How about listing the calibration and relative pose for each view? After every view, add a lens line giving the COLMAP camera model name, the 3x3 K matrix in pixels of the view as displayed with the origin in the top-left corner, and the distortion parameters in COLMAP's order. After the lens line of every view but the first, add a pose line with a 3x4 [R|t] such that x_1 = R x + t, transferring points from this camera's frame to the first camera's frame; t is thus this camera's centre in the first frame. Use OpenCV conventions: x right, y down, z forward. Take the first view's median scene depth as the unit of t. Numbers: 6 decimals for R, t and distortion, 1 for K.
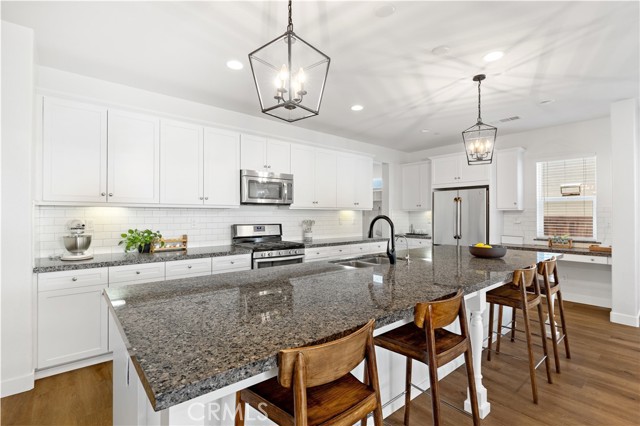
lens RADIAL K [[301.3, 0, 322.0], [0, 301.3, 216.3], [0, 0, 1]] dist [0.003276, 0.000444]
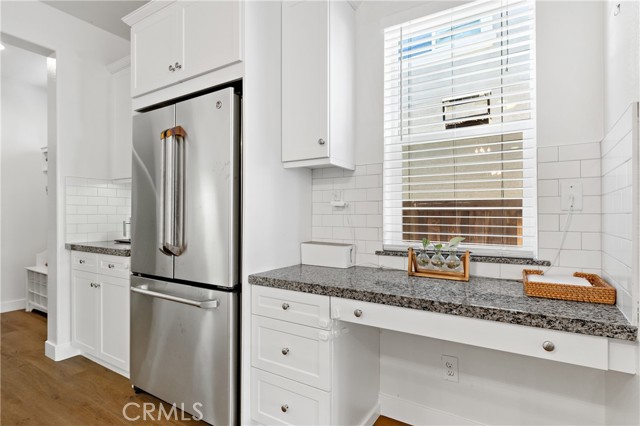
lens RADIAL K [[332.1, 0, 314.8], [0, 332.1, 211.6], [0, 0, 1]] dist [0.023870, 0.000453]
pose [[0.956731, -0.002424, 0.290964, 0.594468], [-0.000012, 0.999965, 0.008371, 0.030253], [-0.290974, -0.008012, 0.956697, 0.743862]]
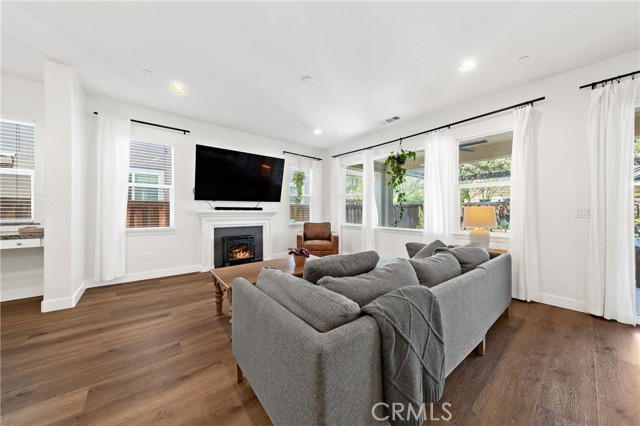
lens RADIAL K [[215.8, 0, 317.4], [0, 215.8, 208.4], [0, 0, 1]] dist [0.002920, -0.000209]
pose [[0.025246, 0.009736, 0.999634, 0.307394], [0.000161, 0.999953, -0.009743, 0.049608], [-0.999681, 0.000407, 0.025243, 0.168456]]
